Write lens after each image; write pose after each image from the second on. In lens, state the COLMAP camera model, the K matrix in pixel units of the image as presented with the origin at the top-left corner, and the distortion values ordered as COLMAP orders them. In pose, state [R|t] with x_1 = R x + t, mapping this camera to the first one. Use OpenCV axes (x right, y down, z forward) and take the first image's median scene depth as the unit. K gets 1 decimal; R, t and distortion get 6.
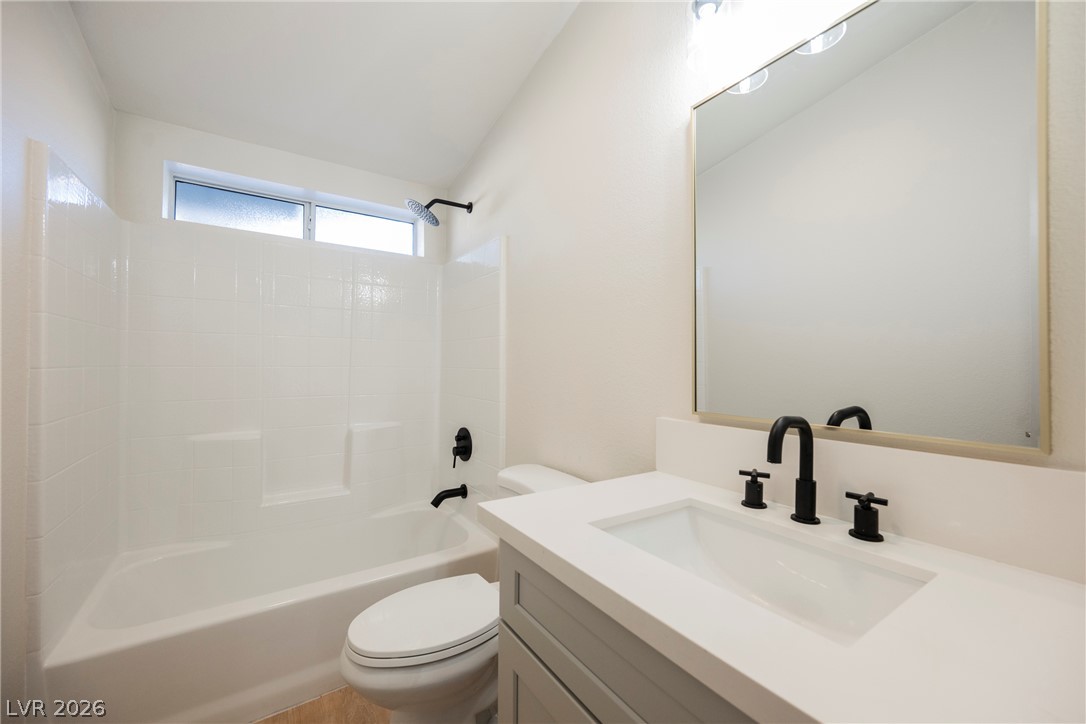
lens RADIAL K [[422.9, 0, 545.9], [0, 422.9, 360.8], [0, 0, 1]] dist [-0.001956, -0.000333]
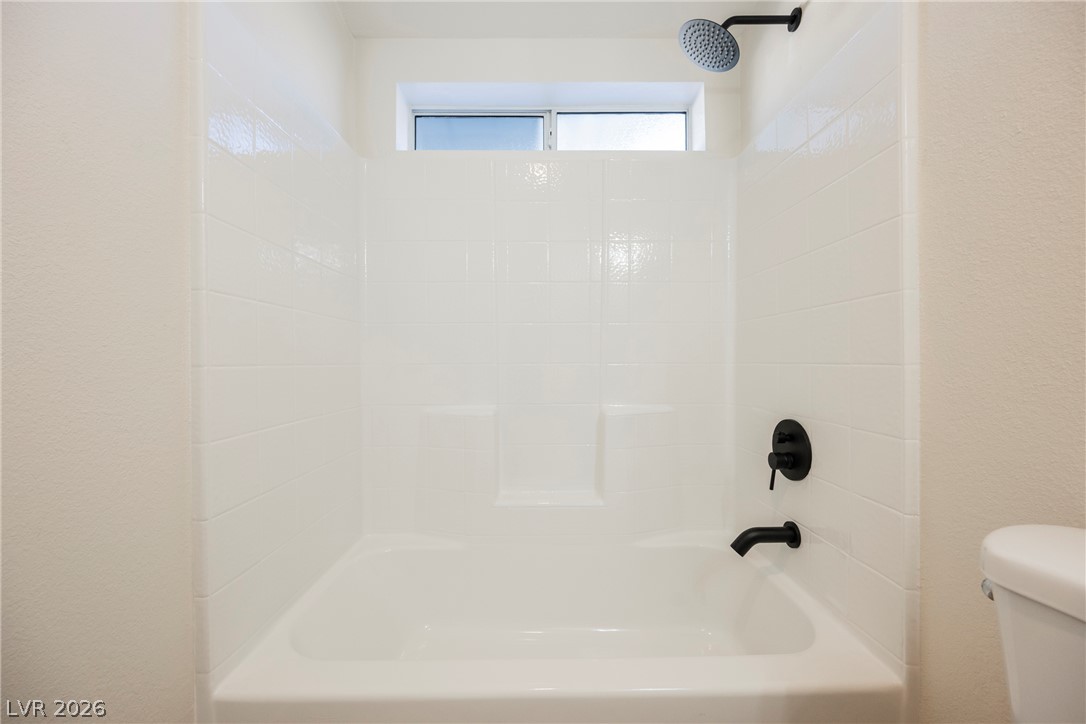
lens RADIAL K [[422.9, 0, 545.9], [0, 422.9, 360.8], [0, 0, 1]] dist [-0.001956, -0.000333]
pose [[0.829439, -0.015954, -0.558369, -0.163945], [0.017223, 0.999847, -0.002984, 0.085880], [0.558331, -0.007142, 0.829587, 0.403705]]
